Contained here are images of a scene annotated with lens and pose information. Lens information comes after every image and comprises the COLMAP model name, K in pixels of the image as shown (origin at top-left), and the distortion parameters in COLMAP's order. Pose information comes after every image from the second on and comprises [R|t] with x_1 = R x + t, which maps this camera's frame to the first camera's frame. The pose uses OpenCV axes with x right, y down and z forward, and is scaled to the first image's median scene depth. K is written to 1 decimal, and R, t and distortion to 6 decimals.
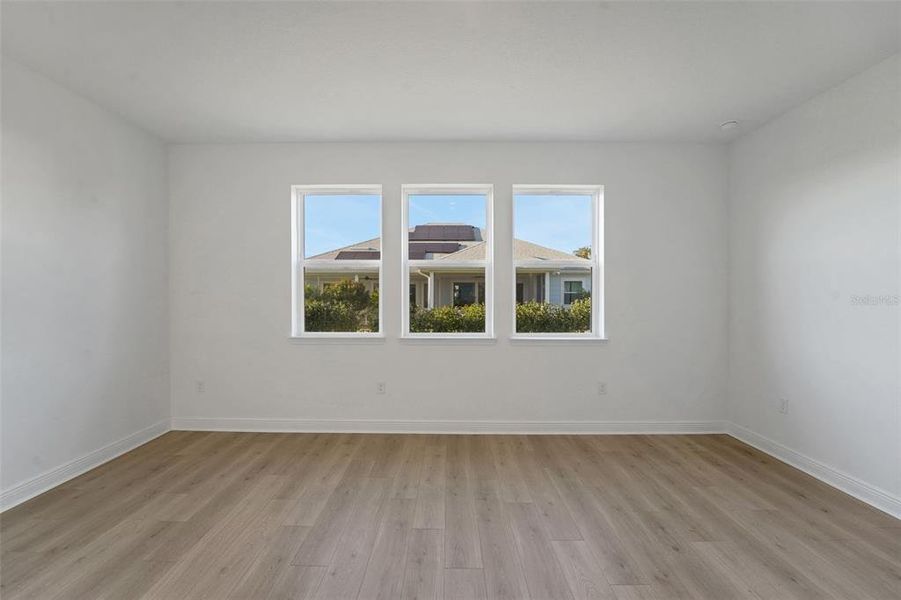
lens RADIAL K [[366.5, 0, 450.5], [0, 366.5, 300.0], [0, 0, 1]] dist [-0.017793, 0.000274]
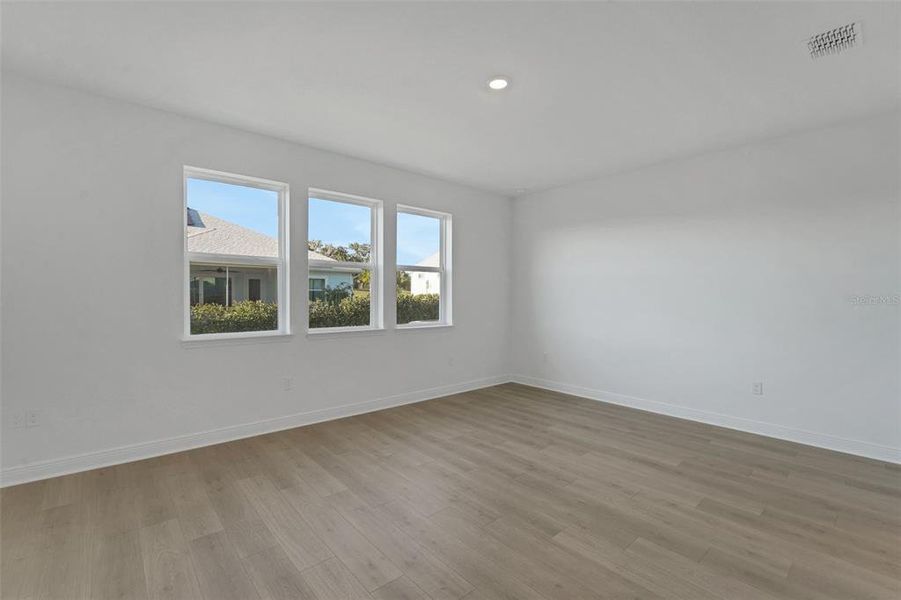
lens RADIAL K [[366.5, 0, 450.5], [0, 366.5, 300.0], [0, 0, 1]] dist [-0.017793, 0.000274]
pose [[0.770660, -0.006478, 0.637213, -0.550399], [0.001013, 0.999960, 0.008940, -0.003143], [-0.637245, -0.006244, 0.770636, -0.077452]]
